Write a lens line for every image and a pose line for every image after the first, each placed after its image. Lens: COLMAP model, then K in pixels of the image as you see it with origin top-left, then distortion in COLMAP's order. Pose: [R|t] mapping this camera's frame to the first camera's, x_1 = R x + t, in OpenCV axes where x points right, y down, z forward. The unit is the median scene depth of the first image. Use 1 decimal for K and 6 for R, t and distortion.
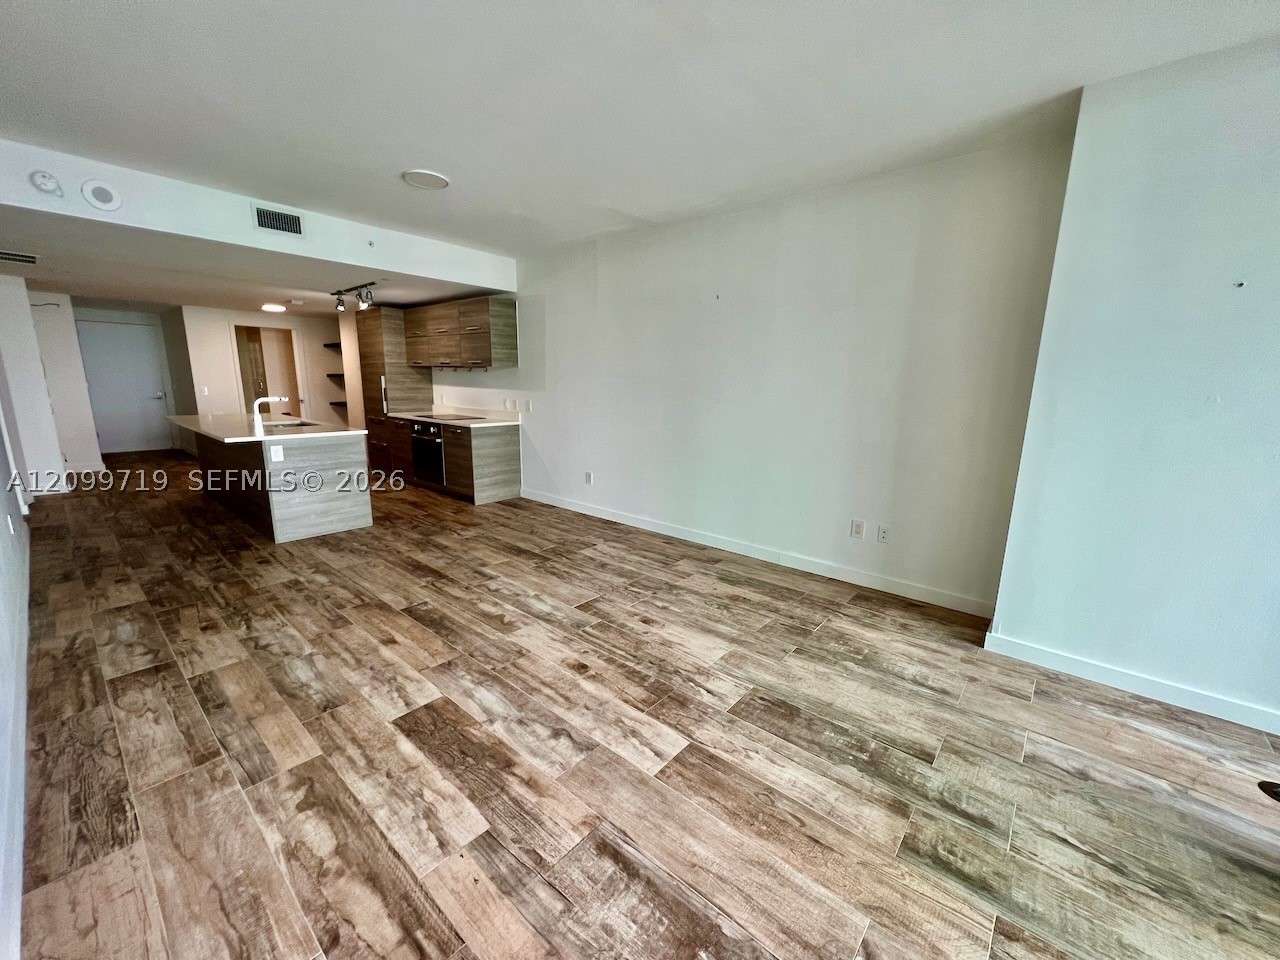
lens RADIAL K [[510.1, 0, 637.7], [0, 510.1, 482.8], [0, 0, 1]] dist [-0.001748, 0.000393]
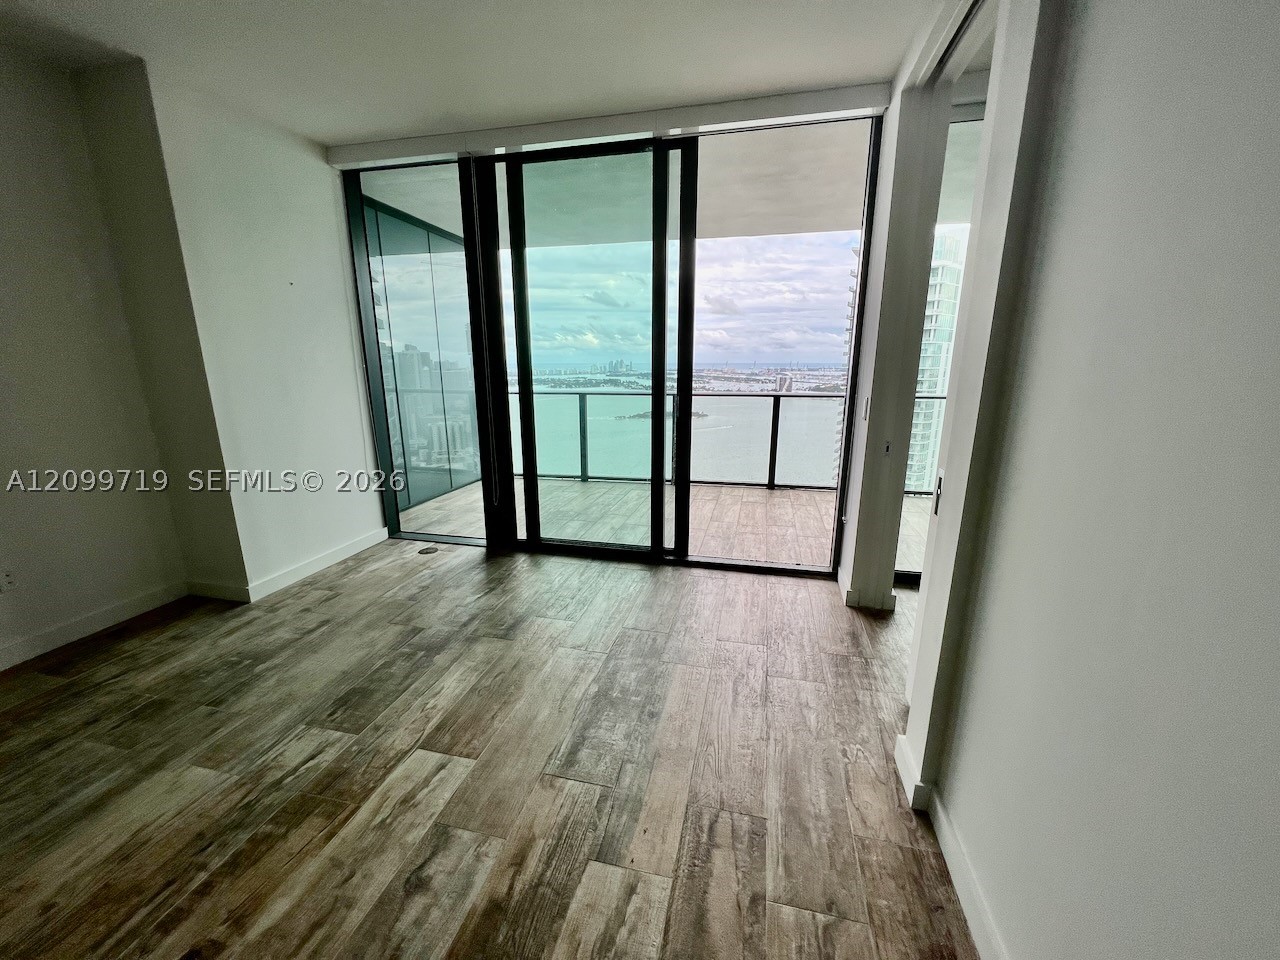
lens RADIAL K [[510.1, 0, 653.4], [0, 510.1, 485.3], [0, 0, 1]] dist [-0.001748, 0.000393]
pose [[-0.480725, -0.224699, 0.847593, -0.777721], [0.163181, 0.926801, 0.338248, -0.166298], [-0.861554, 0.300916, -0.408870, 0.887569]]
